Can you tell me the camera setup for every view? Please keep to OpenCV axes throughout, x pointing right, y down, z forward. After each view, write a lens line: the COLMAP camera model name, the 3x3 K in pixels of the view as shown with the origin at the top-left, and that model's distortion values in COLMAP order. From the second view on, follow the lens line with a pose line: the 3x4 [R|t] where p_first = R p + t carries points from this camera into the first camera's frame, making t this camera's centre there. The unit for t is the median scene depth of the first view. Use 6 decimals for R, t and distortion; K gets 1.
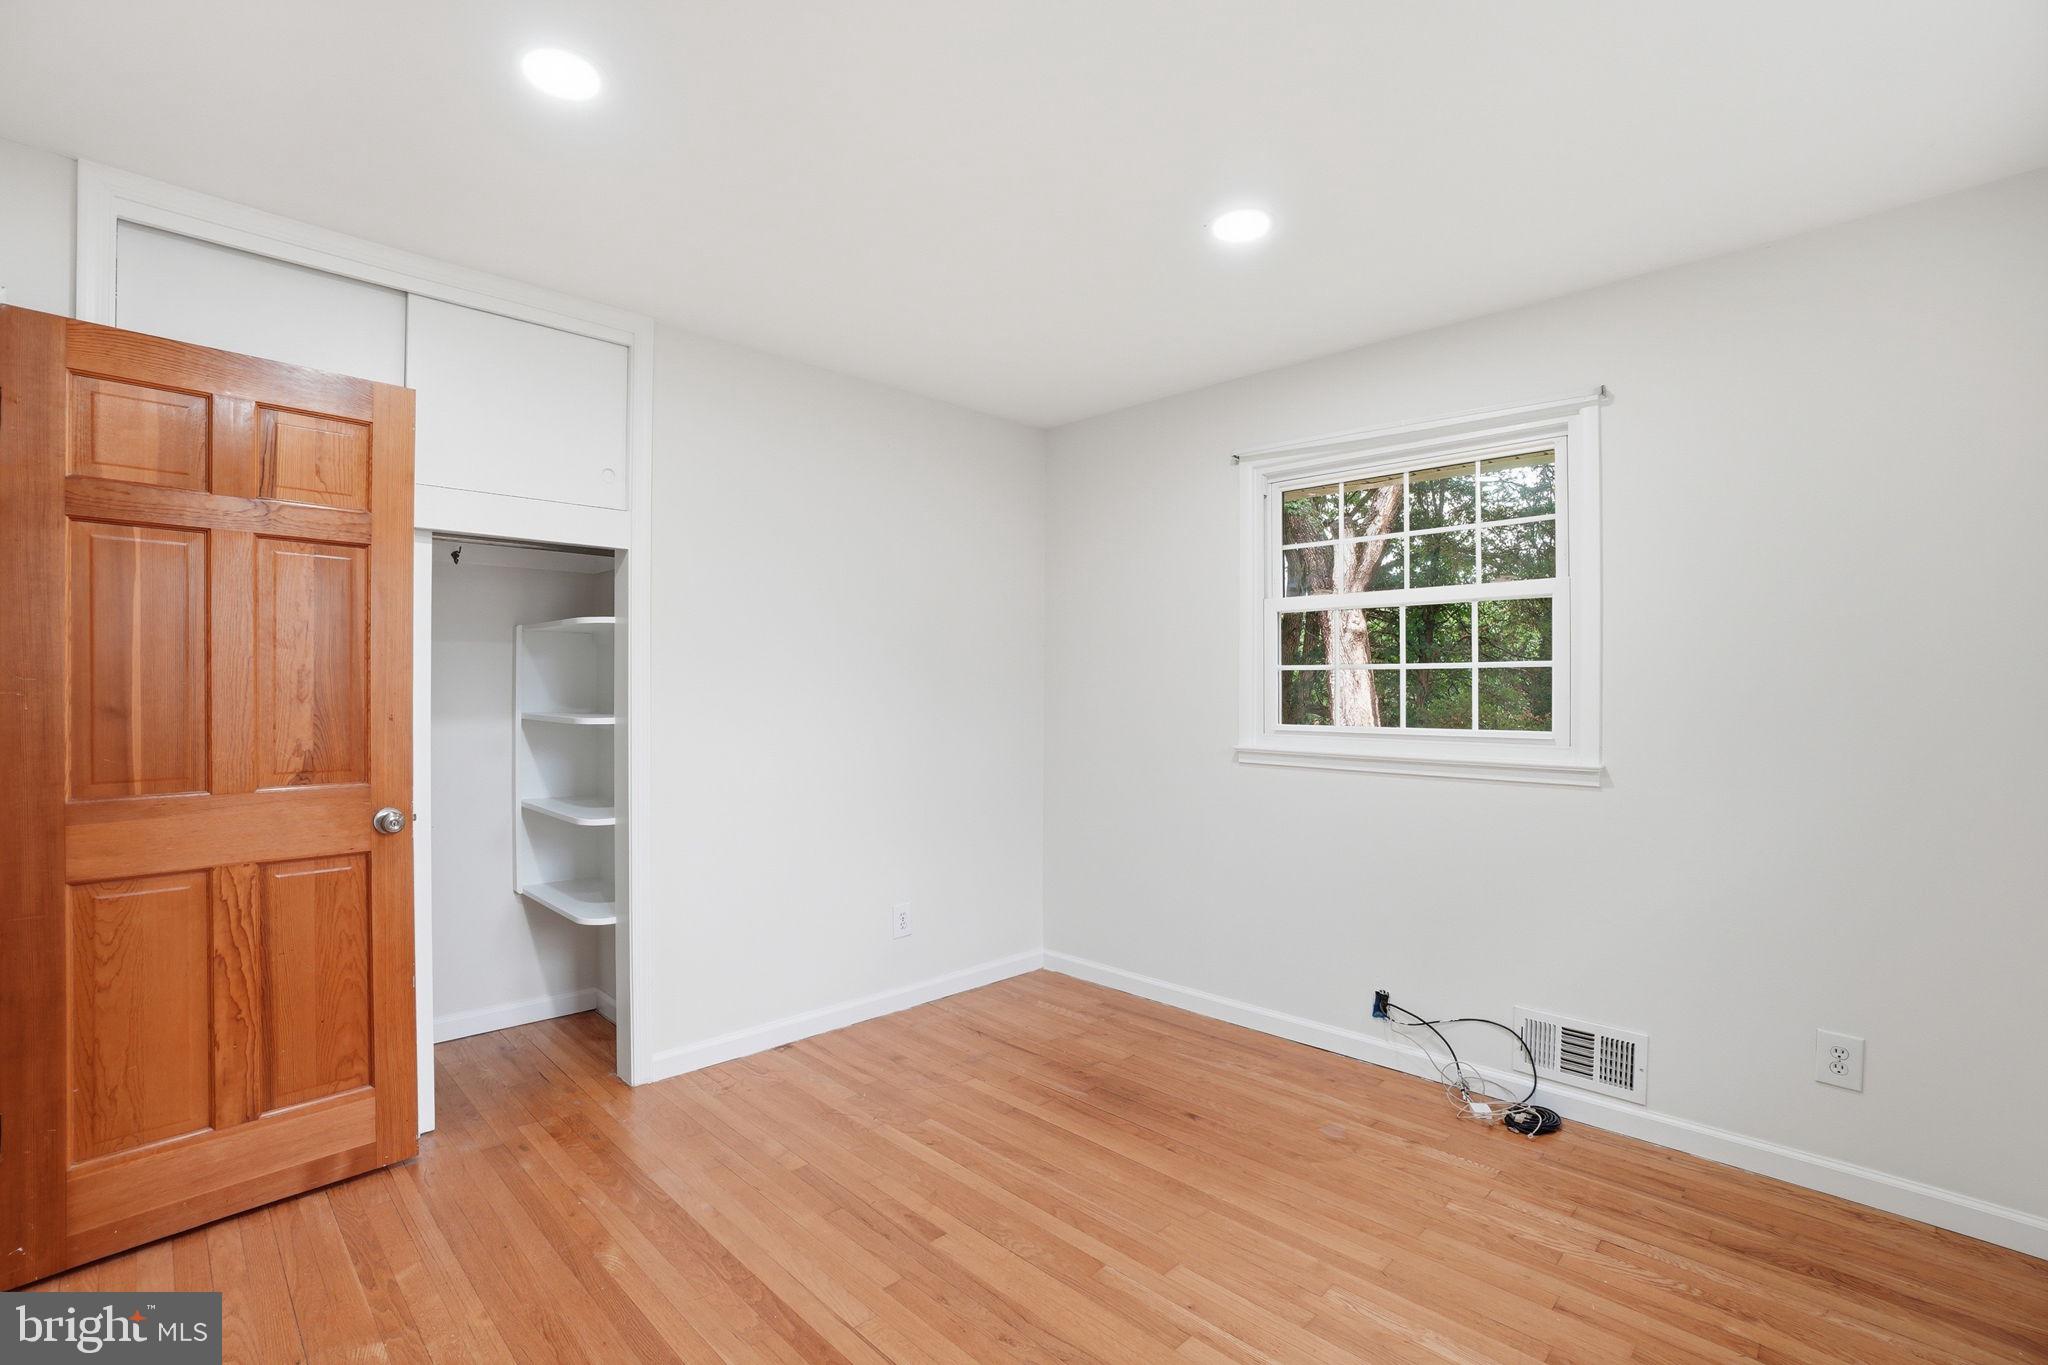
lens RADIAL K [[934.2, 0, 1009.6], [0, 934.2, 680.8], [0, 0, 1]] dist [-0.058588, 0.025292]
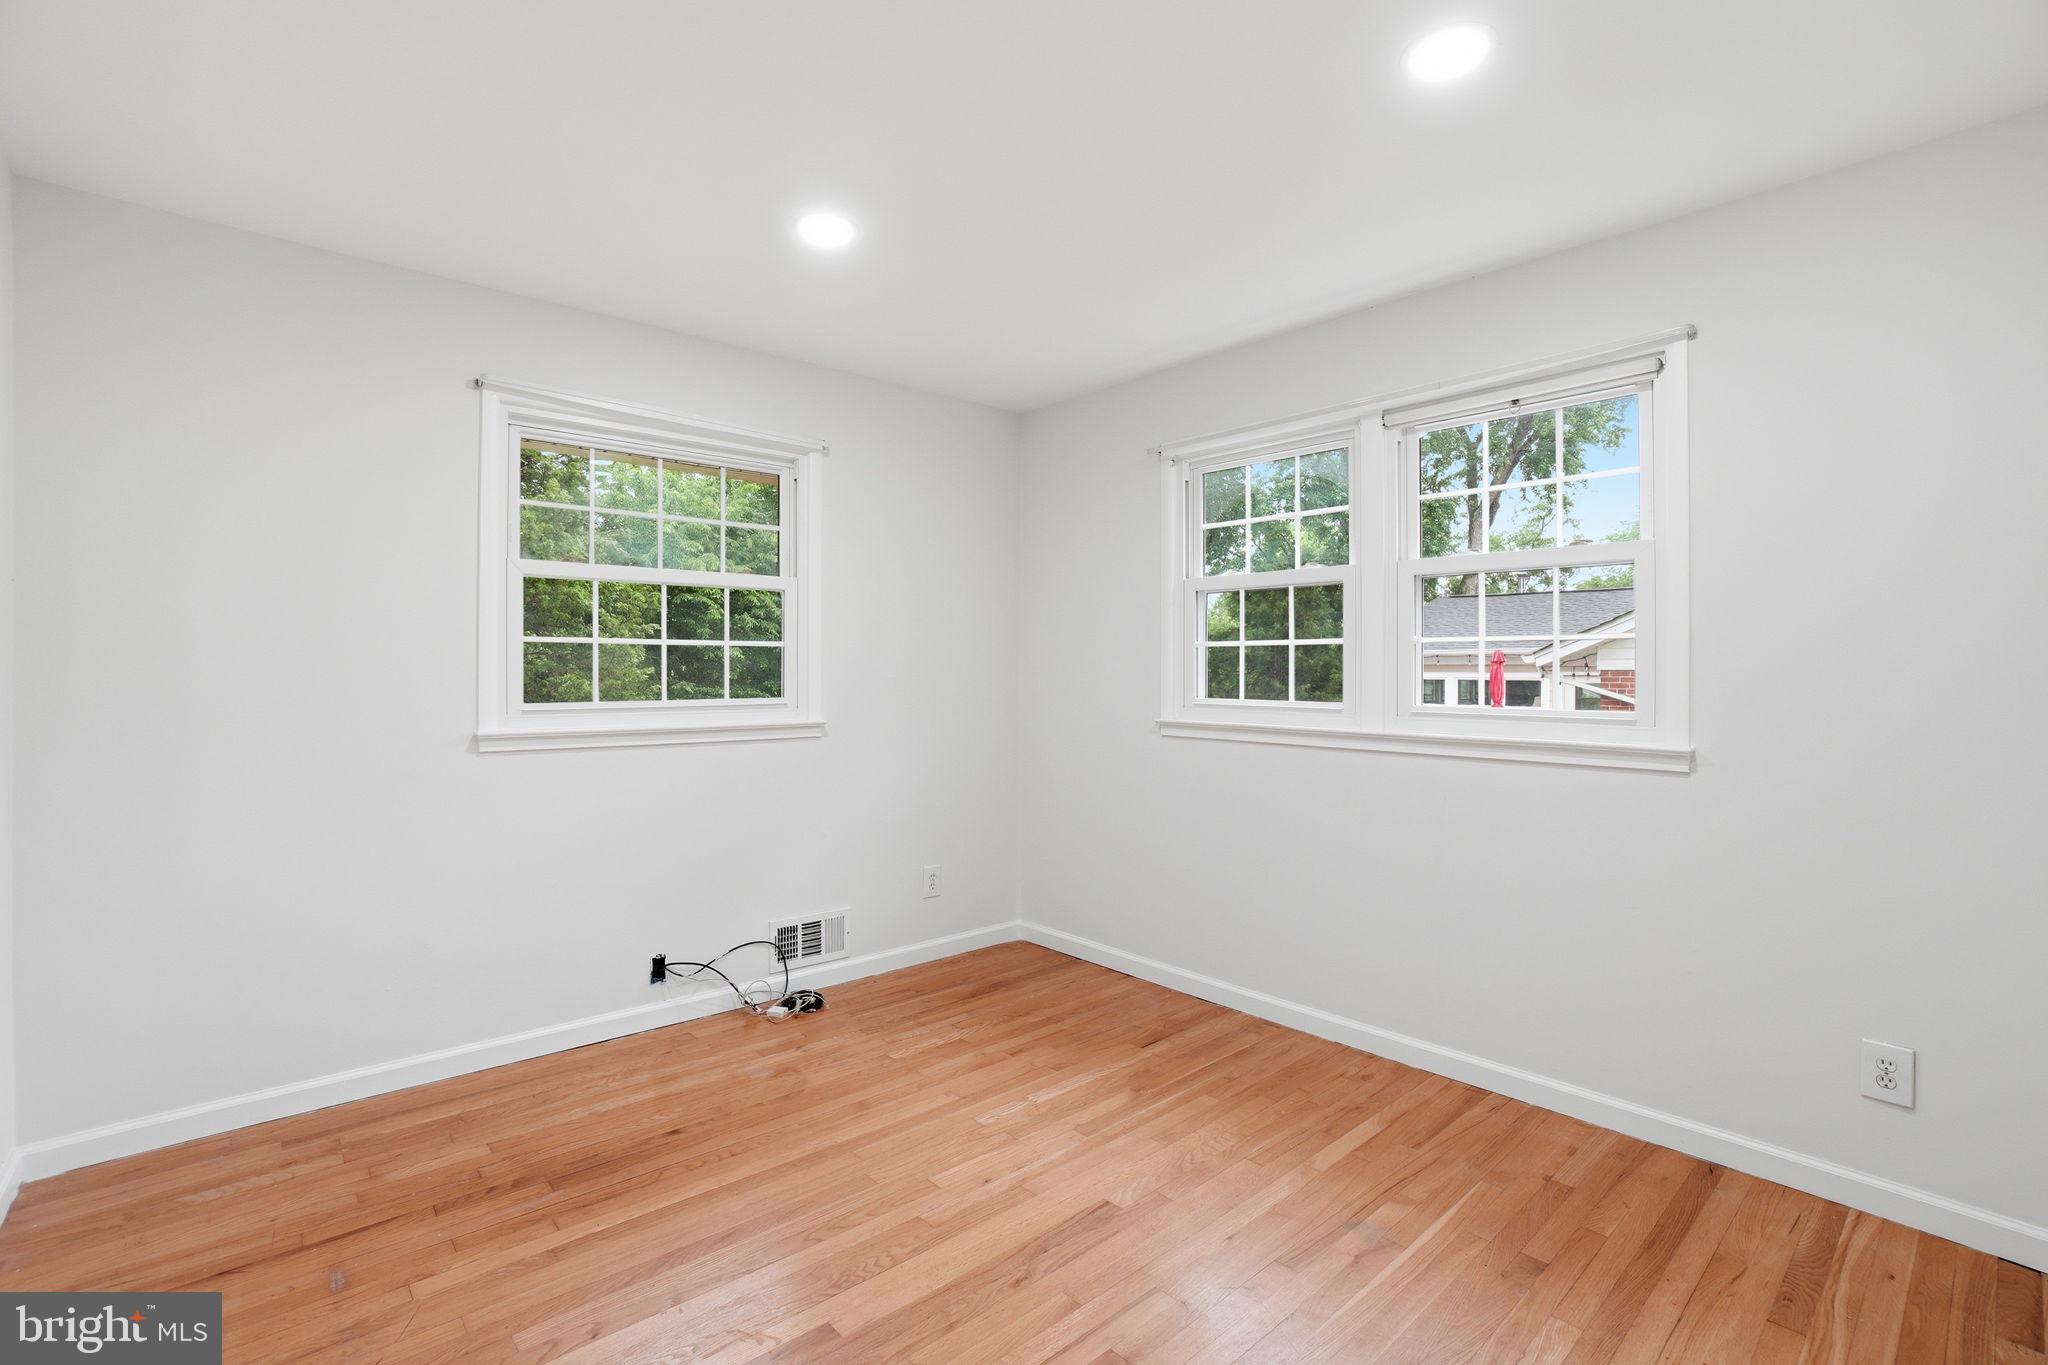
lens RADIAL K [[929.9, 0, 1008.2], [0, 929.9, 666.8], [0, 0, 1]] dist [-0.054731, 0.022137]
pose [[0.059342, 0.001832, 0.998236, -0.661256], [-0.011460, 0.999934, -0.001154, 0.009700], [-0.998172, -0.011371, 0.059359, 0.602300]]
